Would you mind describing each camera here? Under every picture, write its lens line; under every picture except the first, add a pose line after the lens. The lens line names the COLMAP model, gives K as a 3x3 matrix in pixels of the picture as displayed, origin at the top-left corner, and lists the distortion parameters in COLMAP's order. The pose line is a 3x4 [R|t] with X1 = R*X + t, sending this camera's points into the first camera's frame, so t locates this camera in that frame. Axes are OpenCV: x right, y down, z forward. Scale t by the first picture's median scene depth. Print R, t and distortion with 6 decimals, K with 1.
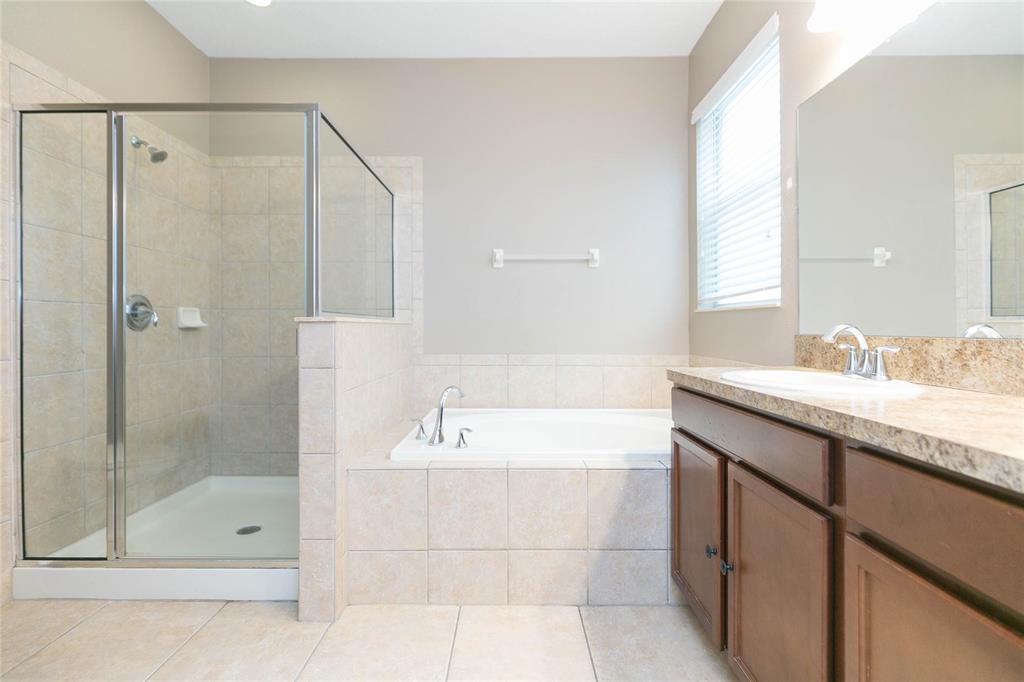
lens RADIAL K [[432.2, 0, 529.0], [0, 432.2, 320.4], [0, 0, 1]] dist [0.001293, 0.000036]
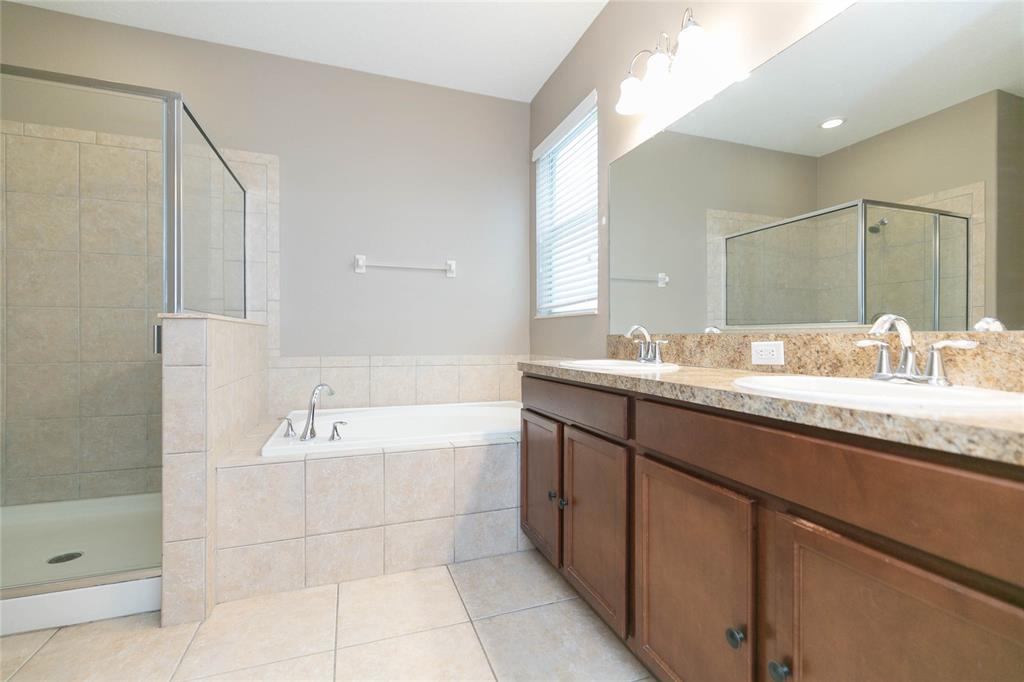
lens RADIAL K [[463.0, 0, 516.1], [0, 463.0, 334.5], [0, 0, 1]] dist [0.000891, 0.000094]
pose [[0.935232, 0.005584, 0.353991, -0.155517], [-0.004493, 0.999982, -0.003904, 0.039881], [-0.354007, 0.002061, 0.935241, -0.240092]]
